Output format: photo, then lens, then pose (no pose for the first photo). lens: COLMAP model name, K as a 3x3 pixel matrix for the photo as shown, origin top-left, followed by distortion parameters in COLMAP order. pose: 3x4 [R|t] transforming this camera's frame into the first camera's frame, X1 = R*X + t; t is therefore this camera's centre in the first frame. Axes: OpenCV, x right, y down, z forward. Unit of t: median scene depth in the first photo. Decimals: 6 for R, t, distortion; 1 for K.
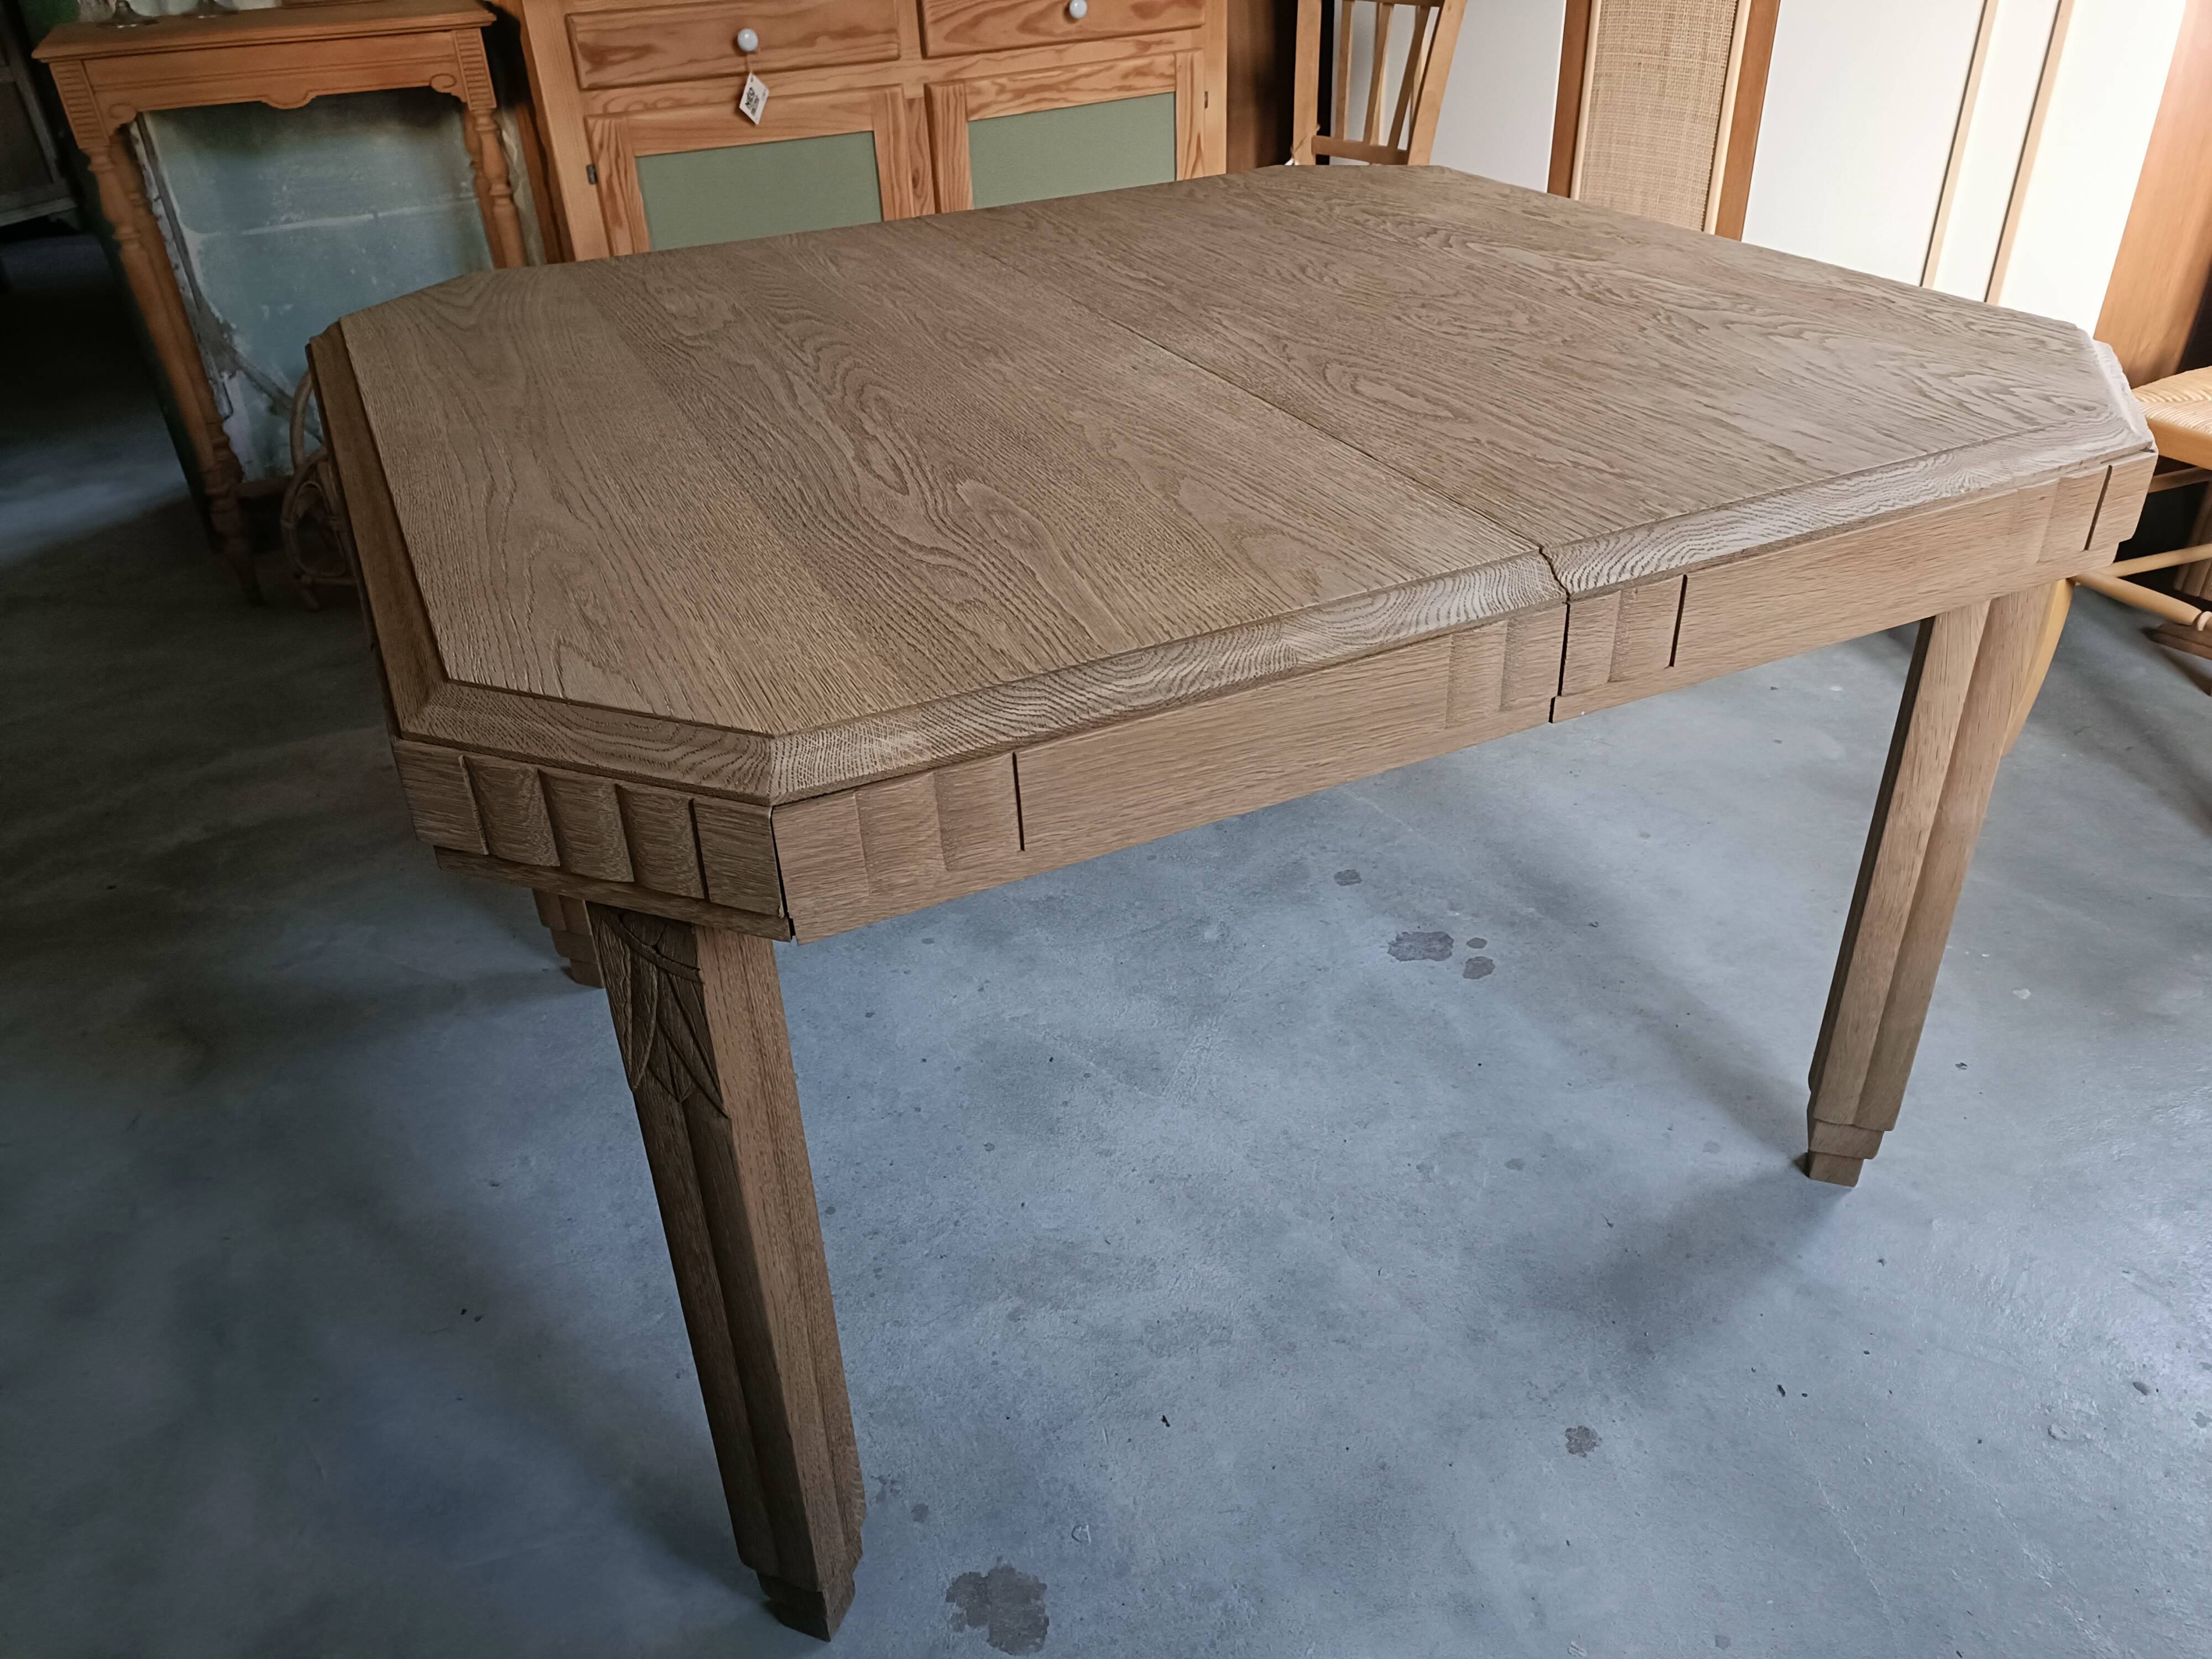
lens RADIAL K [[1620.1, 0, 1092.6], [0, 1620.1, 847.8], [0, 0, 1]] dist [0.045480, -0.044832]
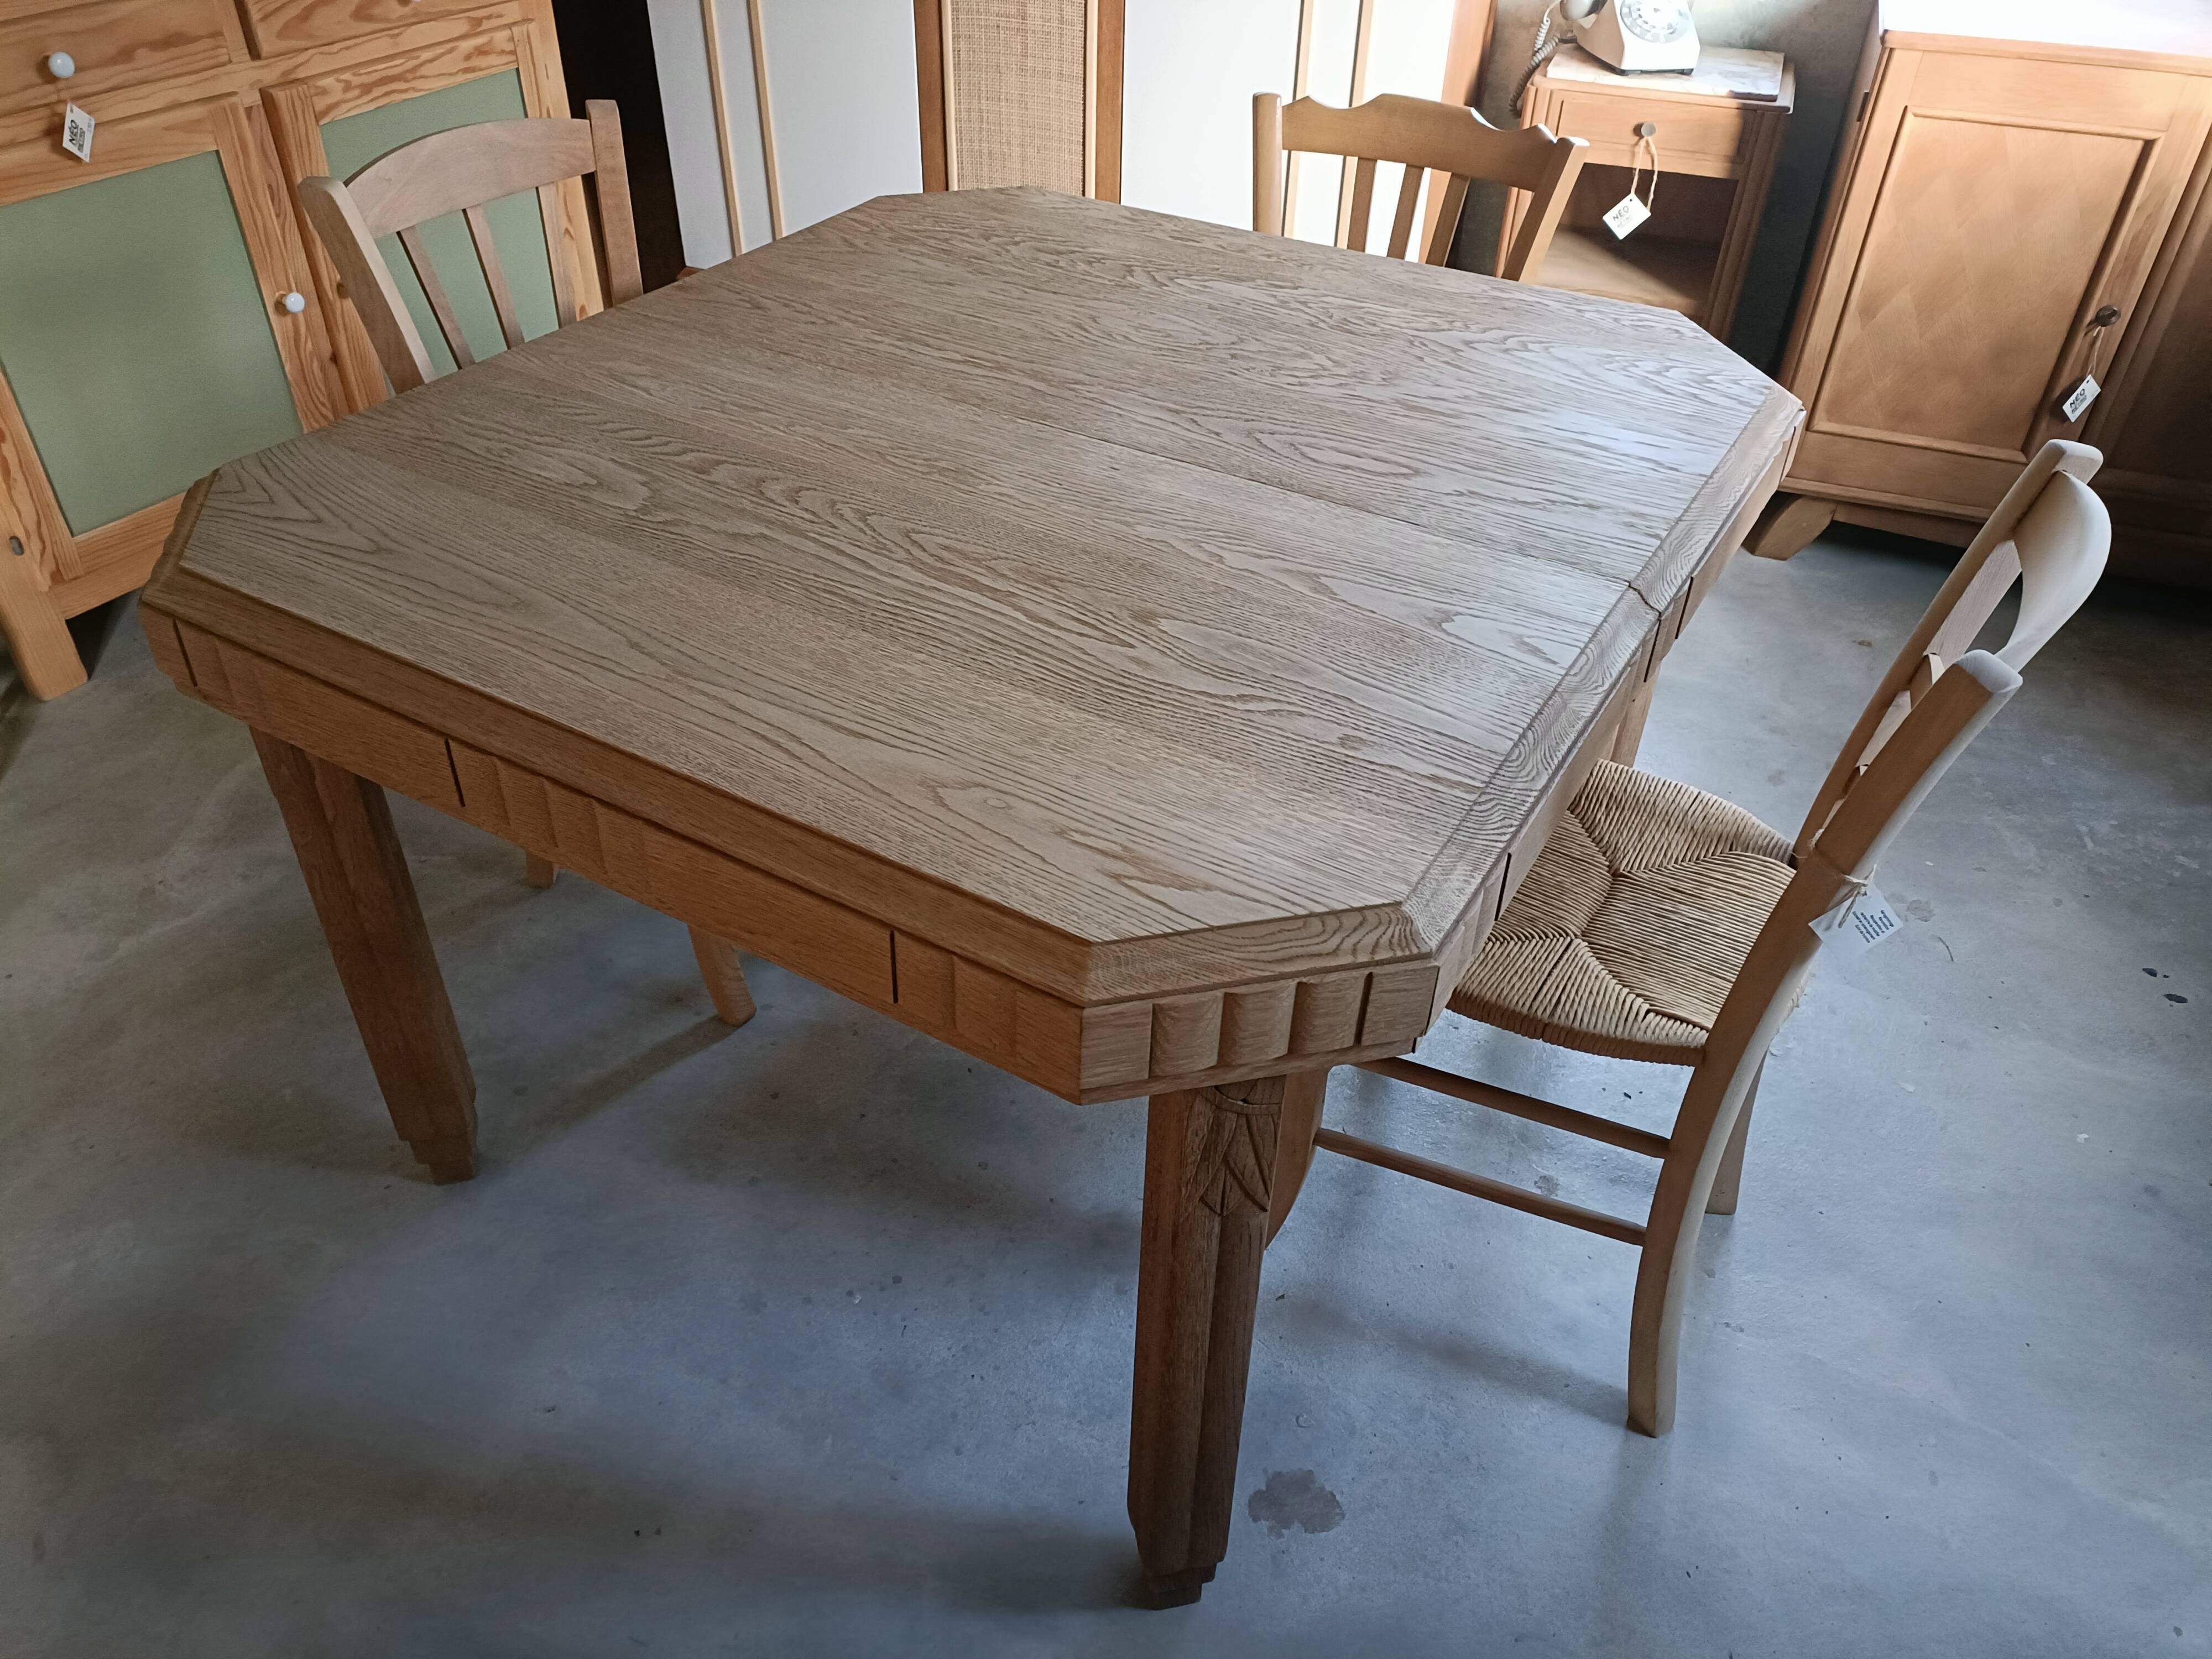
lens RADIAL K [[1620.1, 0, 1093.5], [0, 1620.1, 856.1], [0, 0, 1]] dist [0.045480, -0.044832]
pose [[0.828436, -0.306076, 0.469054, -0.493024], [0.260356, 0.951937, 0.161339, -0.186423], [-0.495891, -0.011538, 0.868308, 0.023316]]
